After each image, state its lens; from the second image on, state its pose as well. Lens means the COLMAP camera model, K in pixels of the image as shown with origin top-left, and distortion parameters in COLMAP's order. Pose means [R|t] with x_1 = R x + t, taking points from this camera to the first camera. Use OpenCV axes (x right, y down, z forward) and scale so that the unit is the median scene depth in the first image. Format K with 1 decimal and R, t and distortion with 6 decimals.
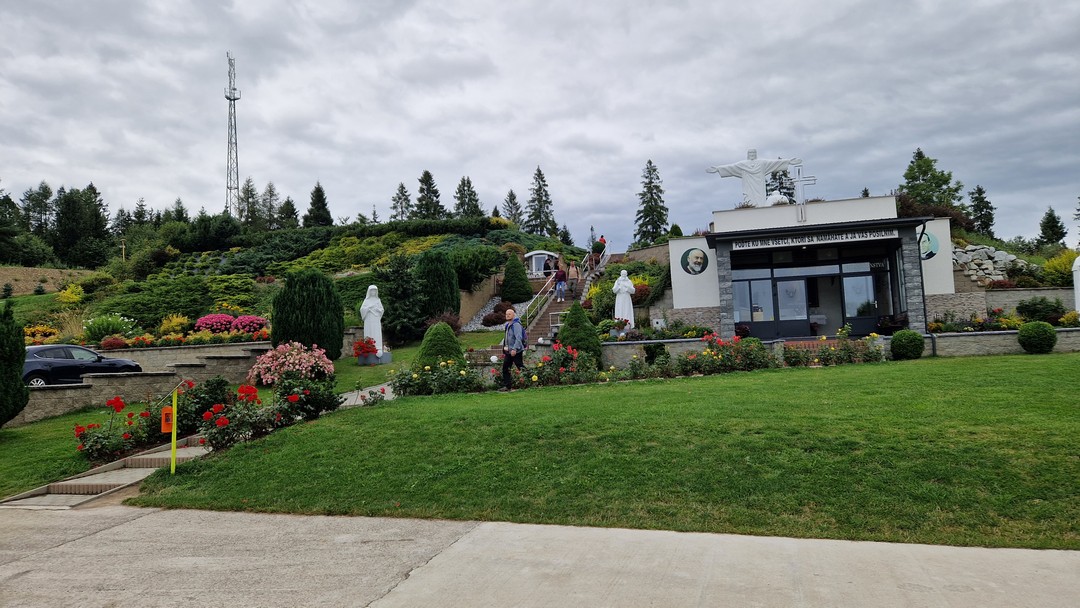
lens RADIAL K [[718.1, 0, 560.9], [0, 718.1, 318.3], [0, 0, 1]] dist [0.081703, -0.070689]
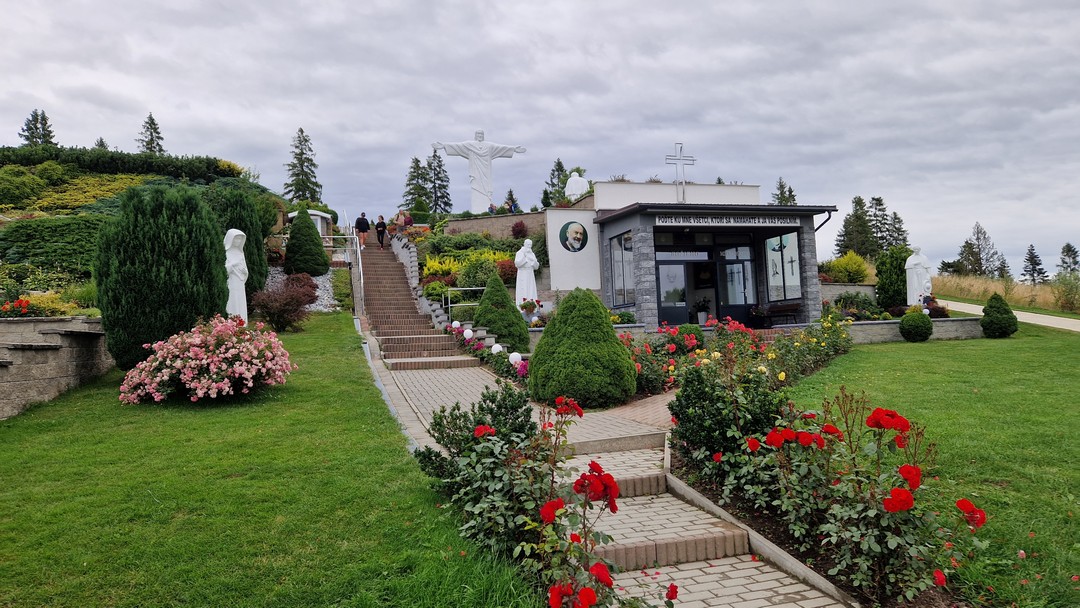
lens RADIAL K [[718.1, 0, 550.7], [0, 718.1, 298.8], [0, 0, 1]] dist [0.081703, -0.070689]
pose [[0.836053, 0.032025, 0.547713, -0.274296], [-0.020532, 0.999422, -0.027094, 0.017499], [-0.548264, 0.011406, 0.836227, 0.260120]]
